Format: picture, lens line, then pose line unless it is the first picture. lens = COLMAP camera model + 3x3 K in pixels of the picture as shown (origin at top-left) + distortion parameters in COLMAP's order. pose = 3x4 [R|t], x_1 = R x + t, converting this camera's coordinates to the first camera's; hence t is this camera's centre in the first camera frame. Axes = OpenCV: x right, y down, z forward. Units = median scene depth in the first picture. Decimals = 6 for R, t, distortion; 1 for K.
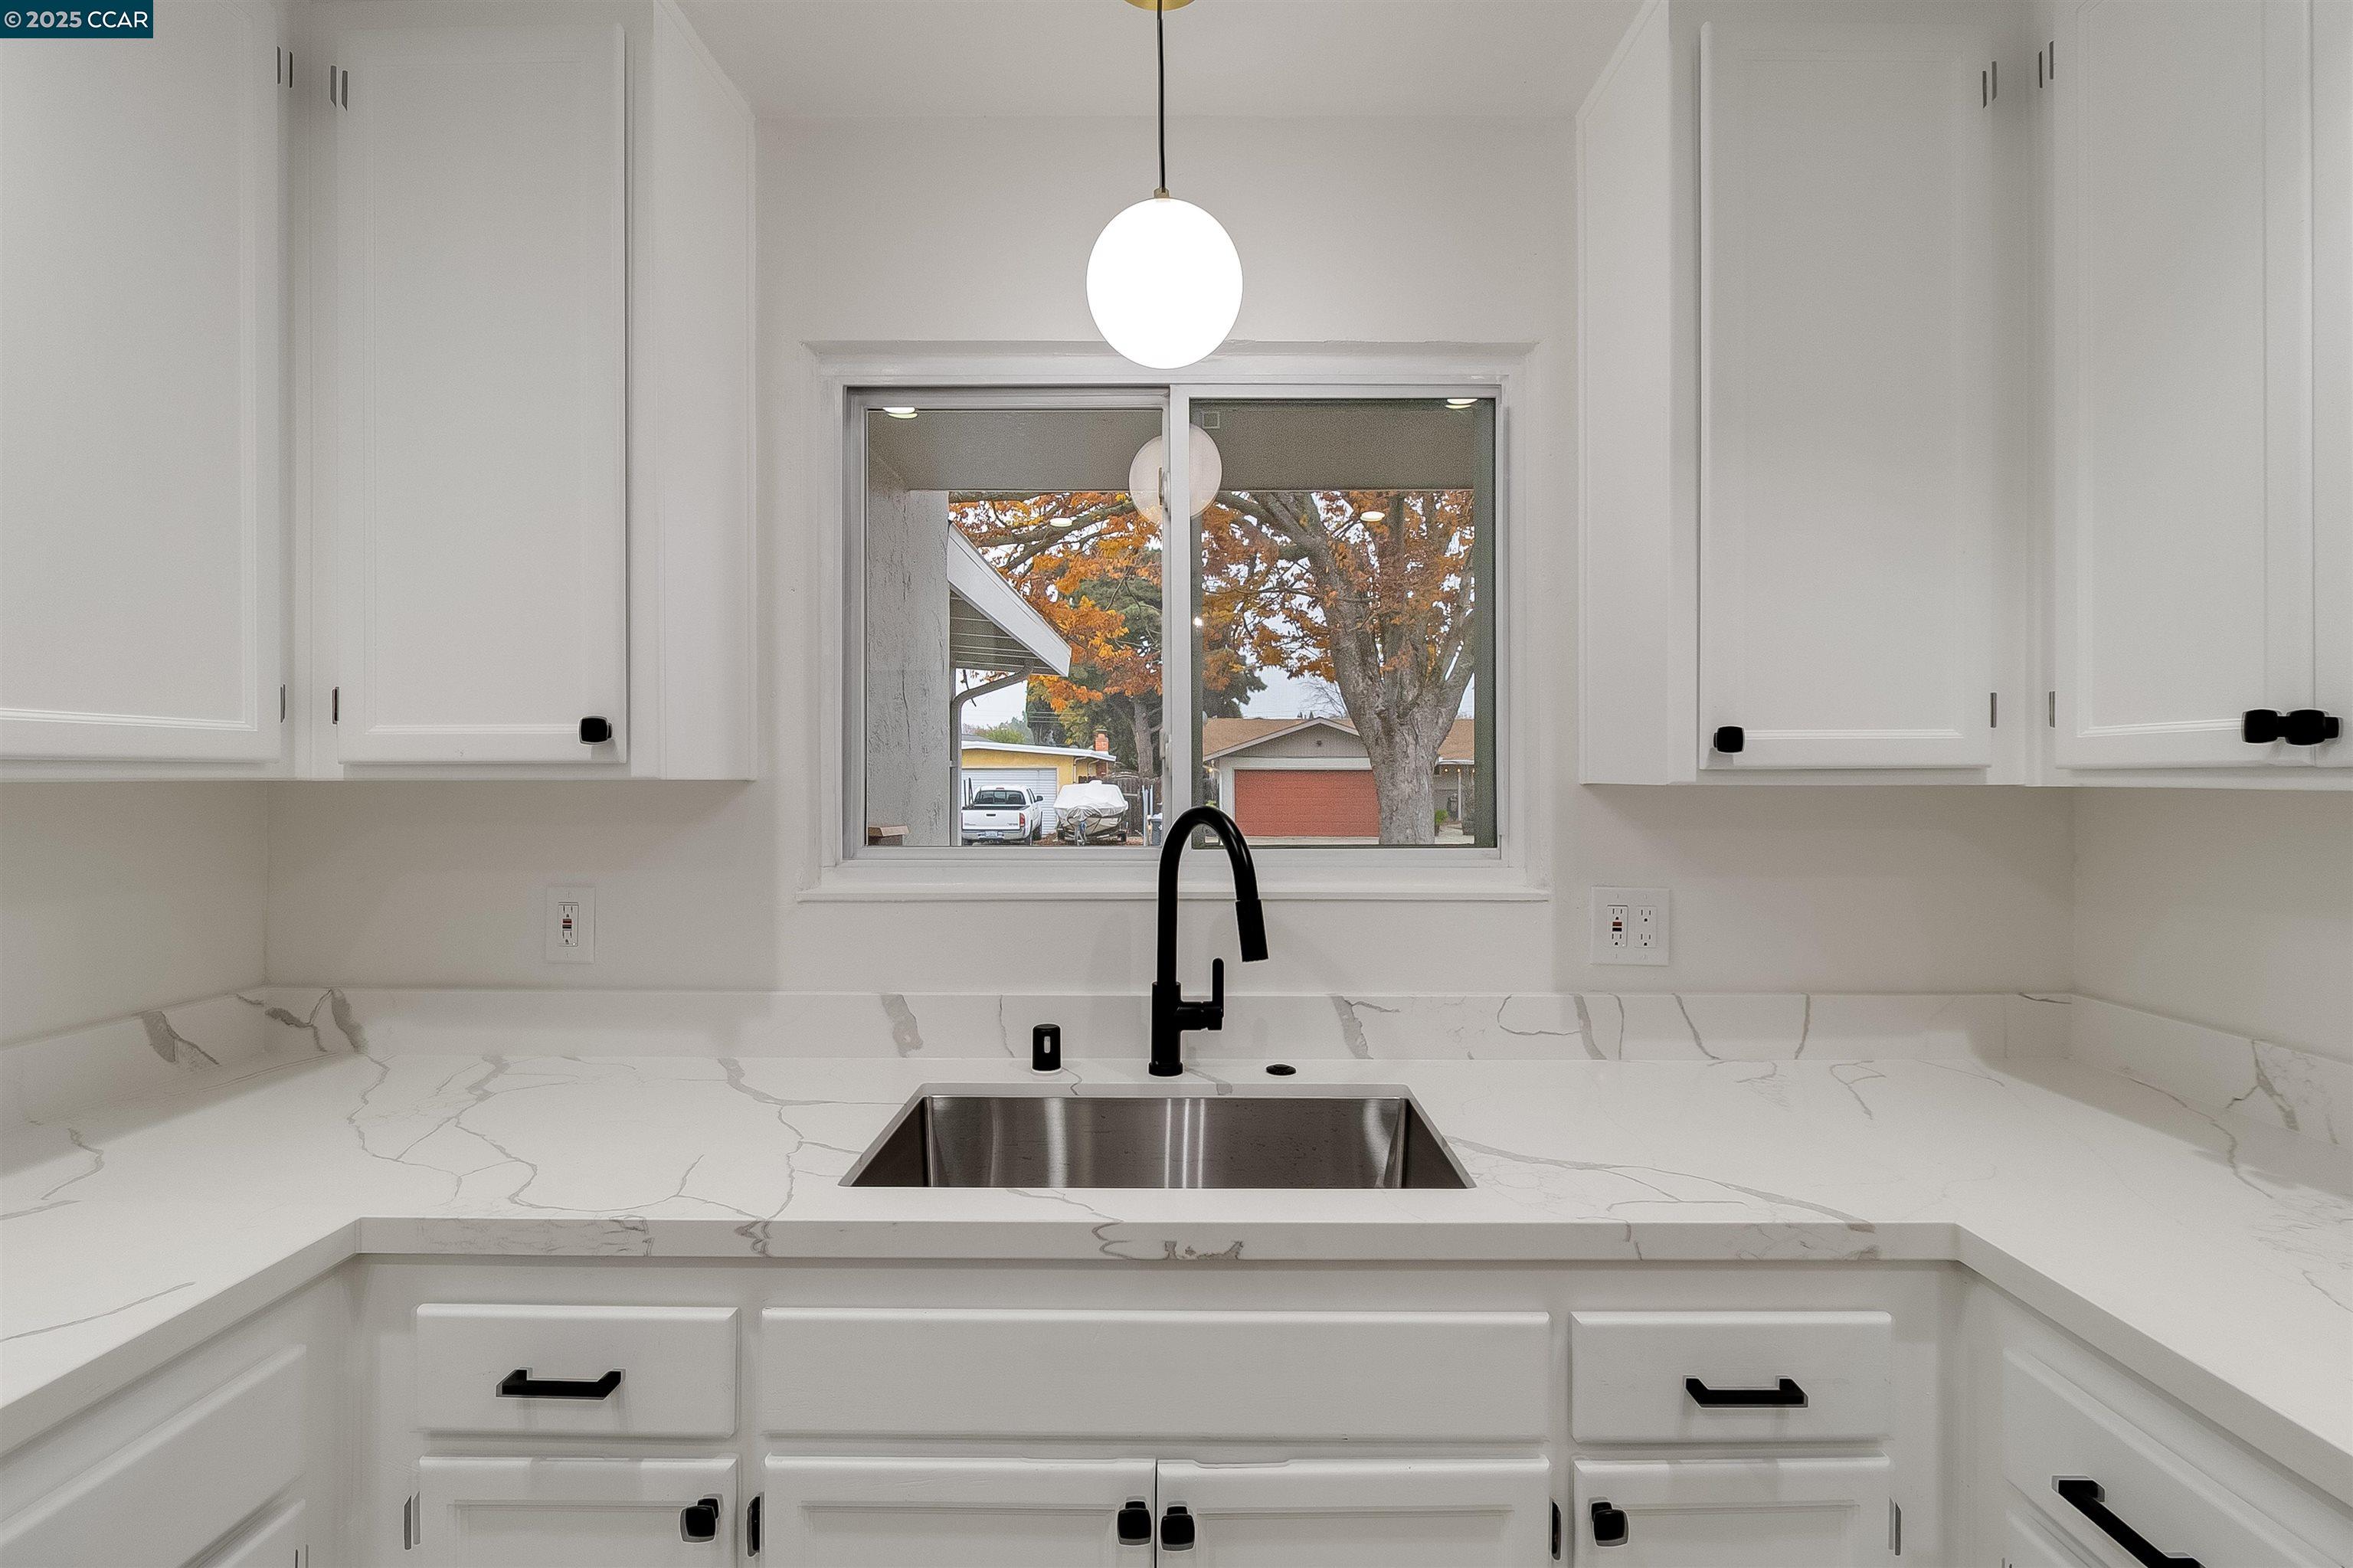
lens RADIAL K [[1098.7, 0, 1185.9], [0, 1098.7, 784.3], [0, 0, 1]] dist [0.000586, -0.000895]
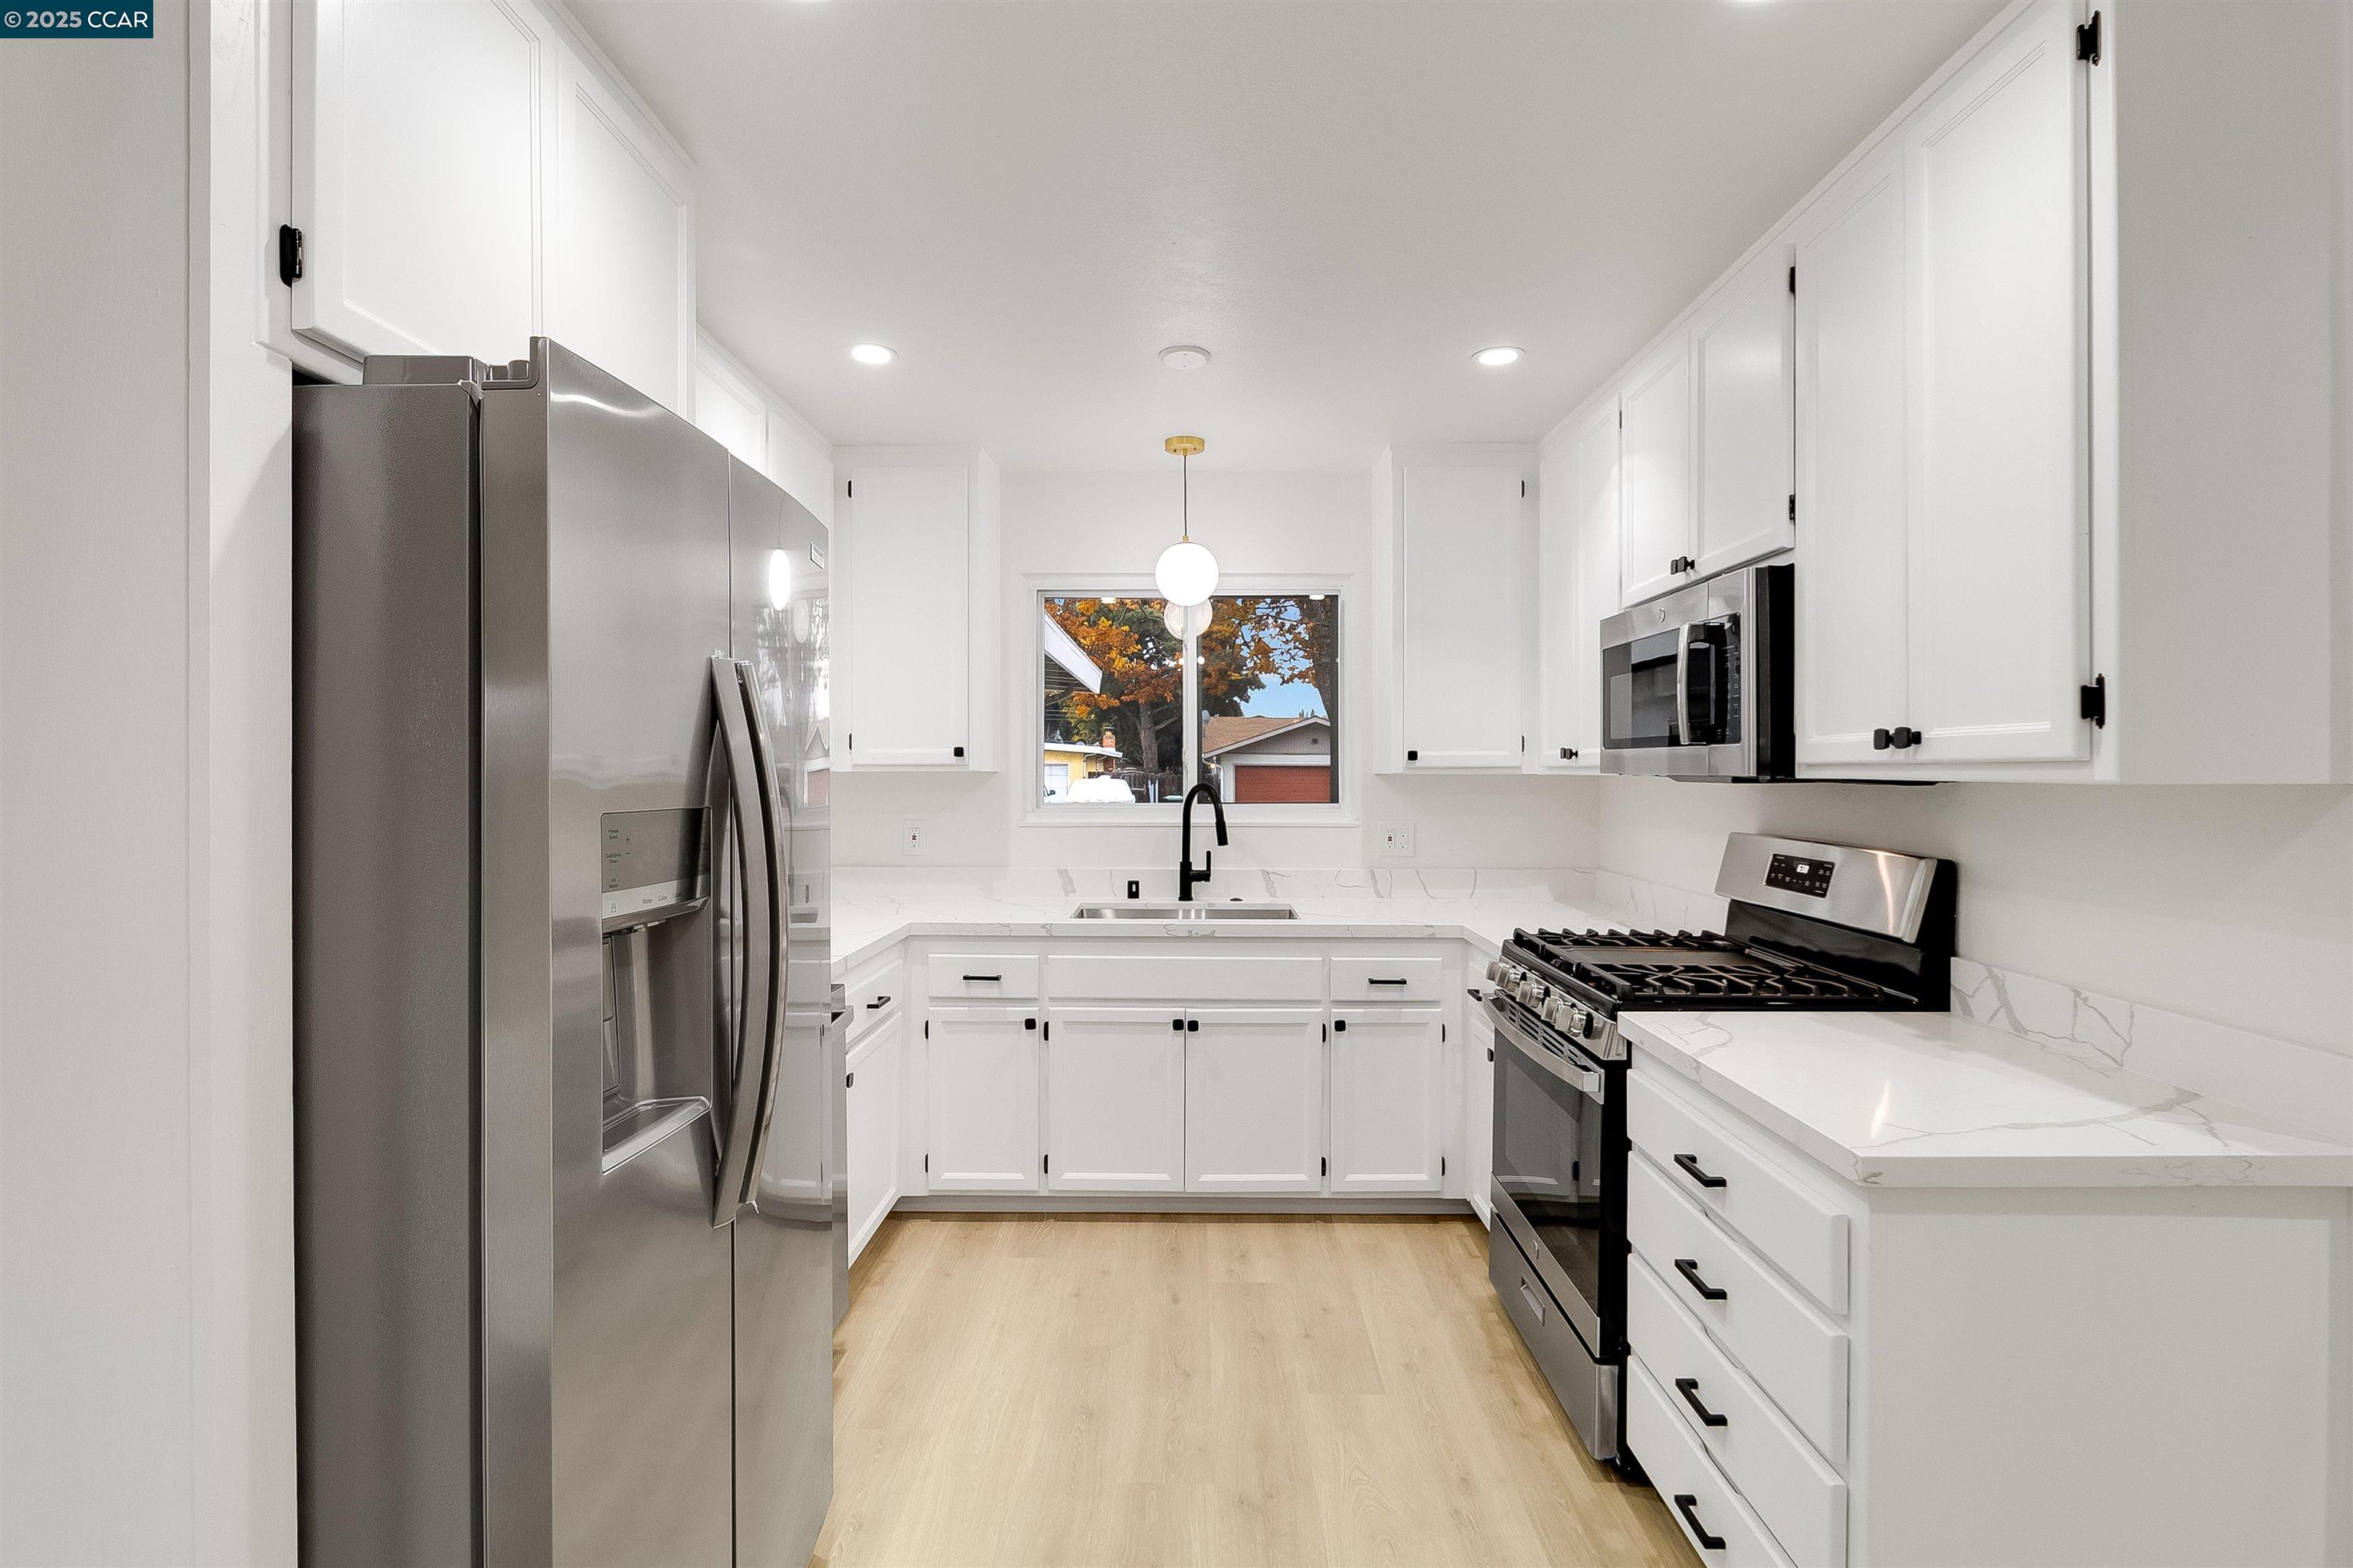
lens RADIAL K [[1098.7, 0, 1185.9], [0, 1098.7, 784.3], [0, 0, 1]] dist [0.000586, -0.000895]
pose [[0.999996, -0.000146, -0.002692, -0.011176], [0.000156, 0.999992, 0.003925, 0.011763], [0.002692, -0.003925, 0.999989, -1.205439]]
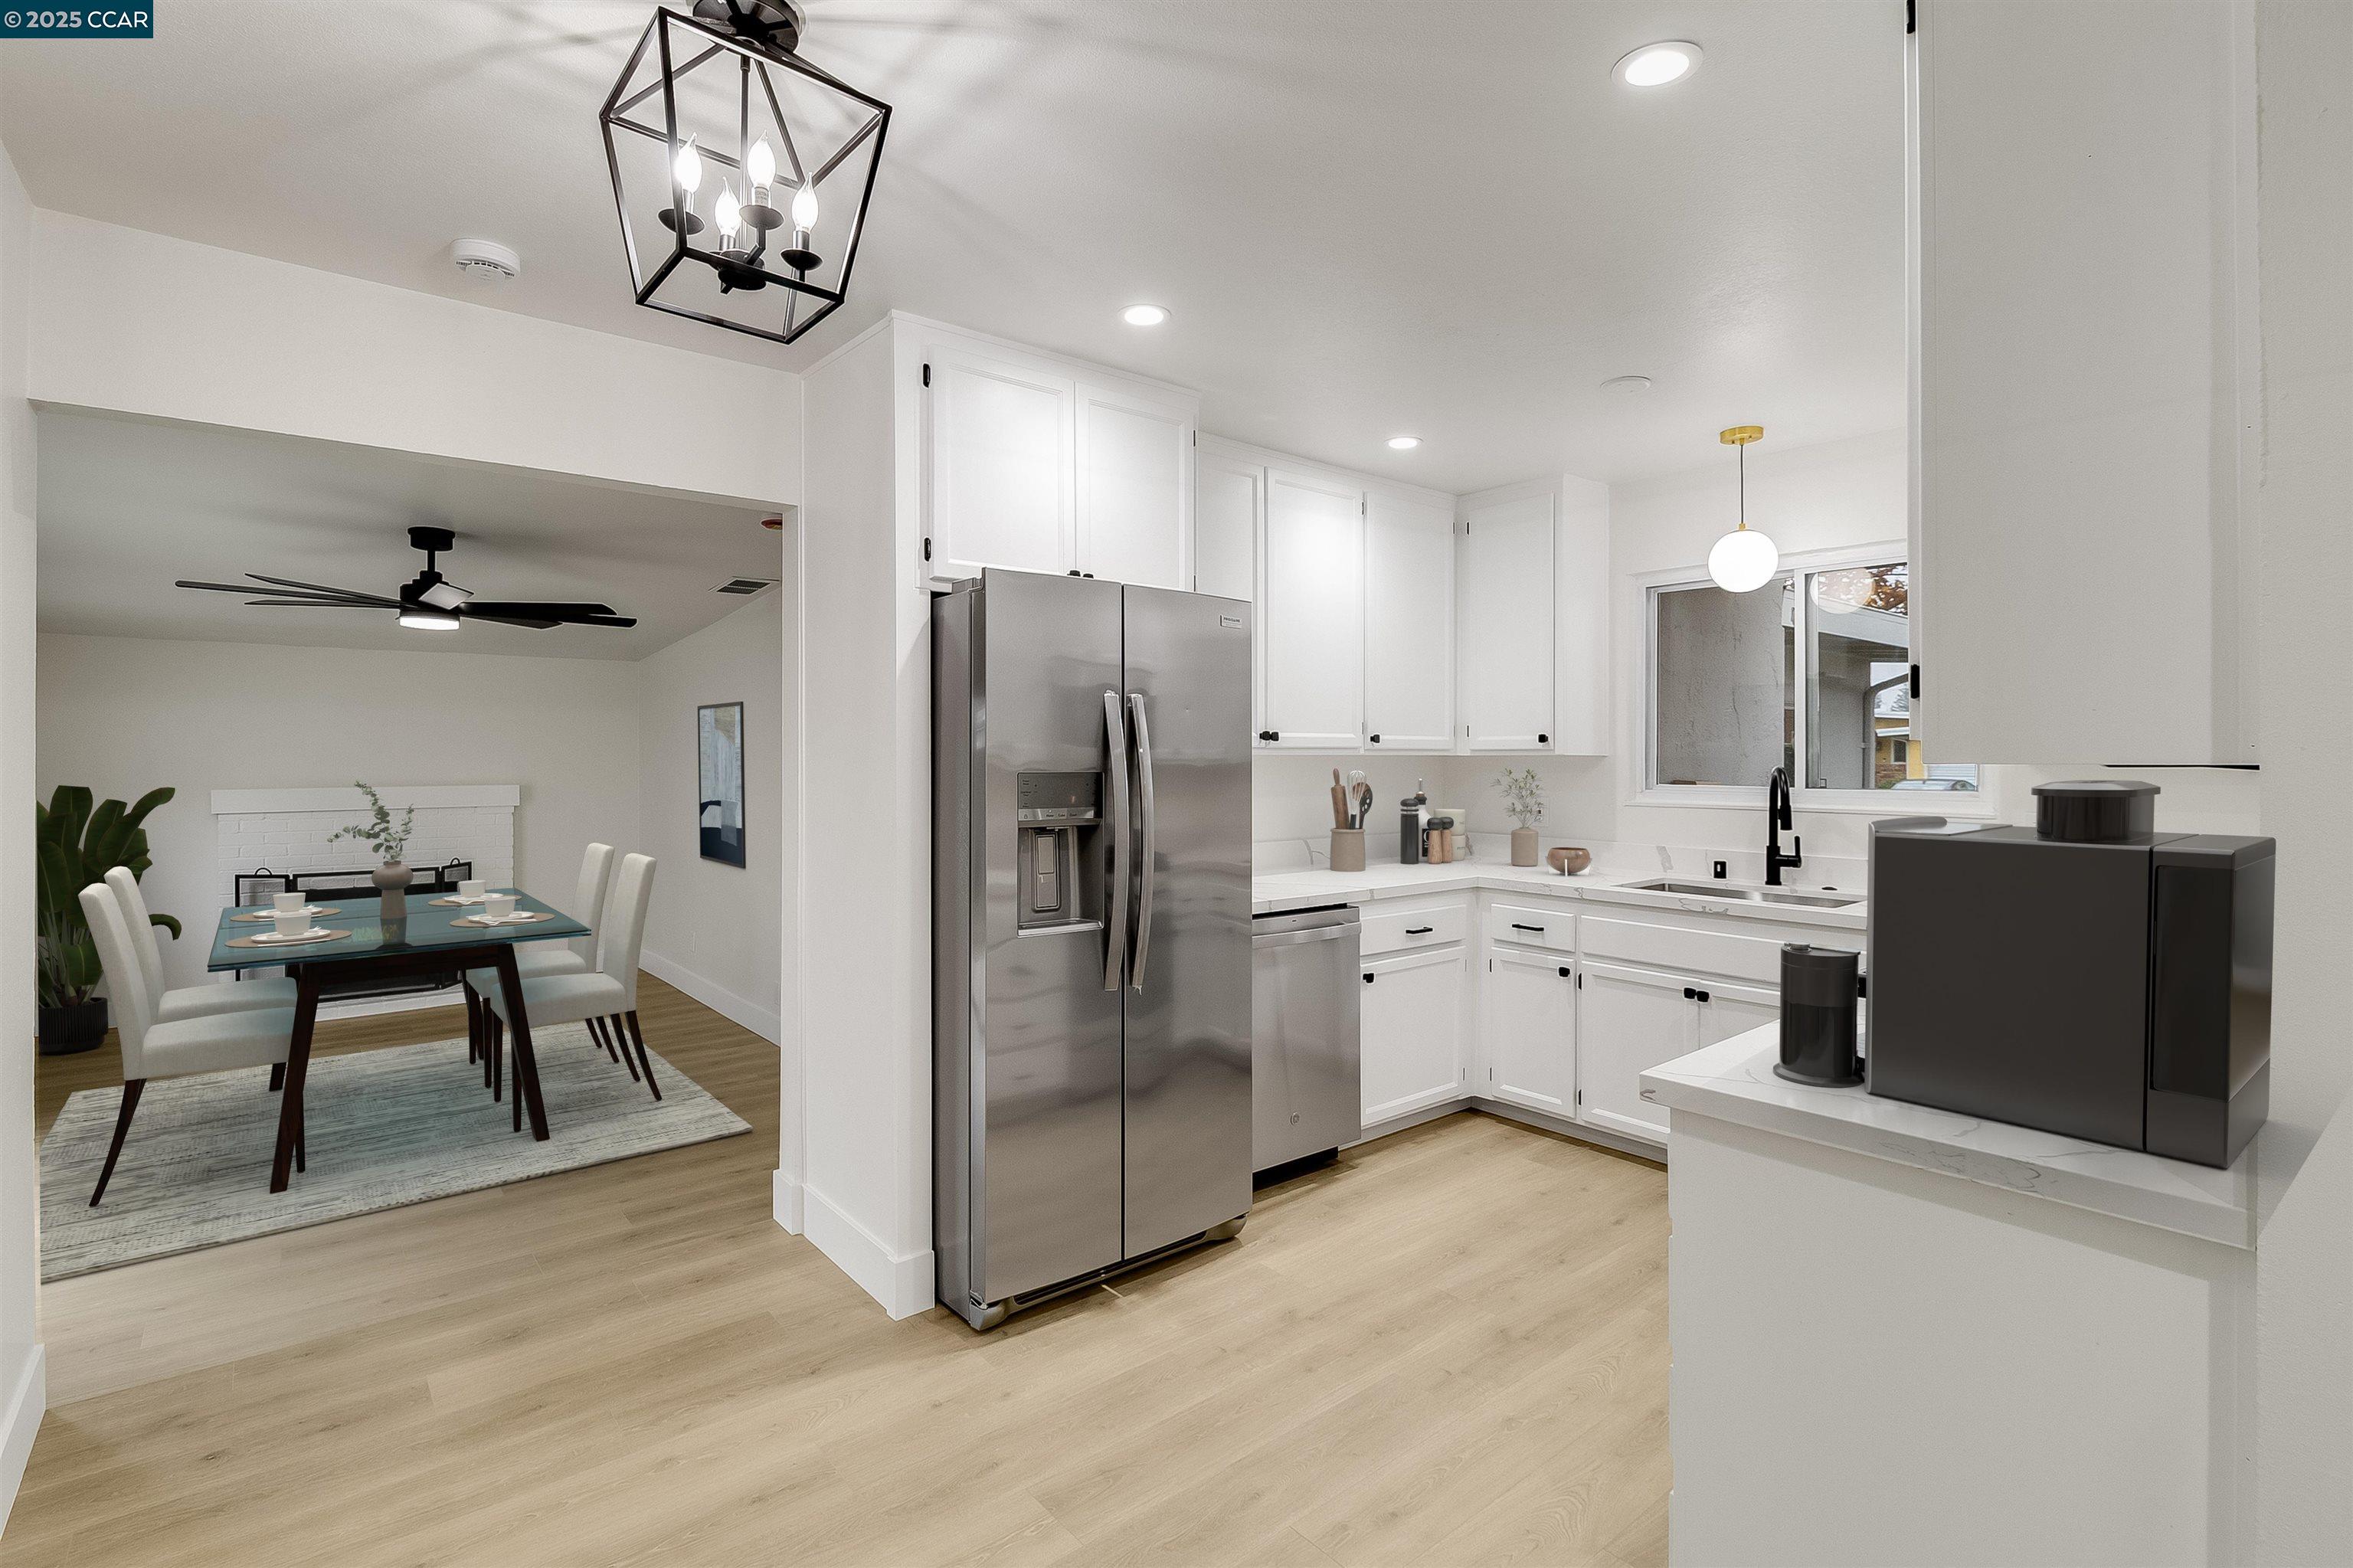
lens RADIAL K [[1104.6, 0, 1175.7], [0, 1104.6, 776.5], [0, 0, 1]] dist [-0.000217, -0.000093]
pose [[0.641370, 0.013093, -0.767120, 0.880798], [-0.006977, 0.999913, 0.011233, 0.020996], [0.767200, -0.001853, 0.641405, -1.324797]]
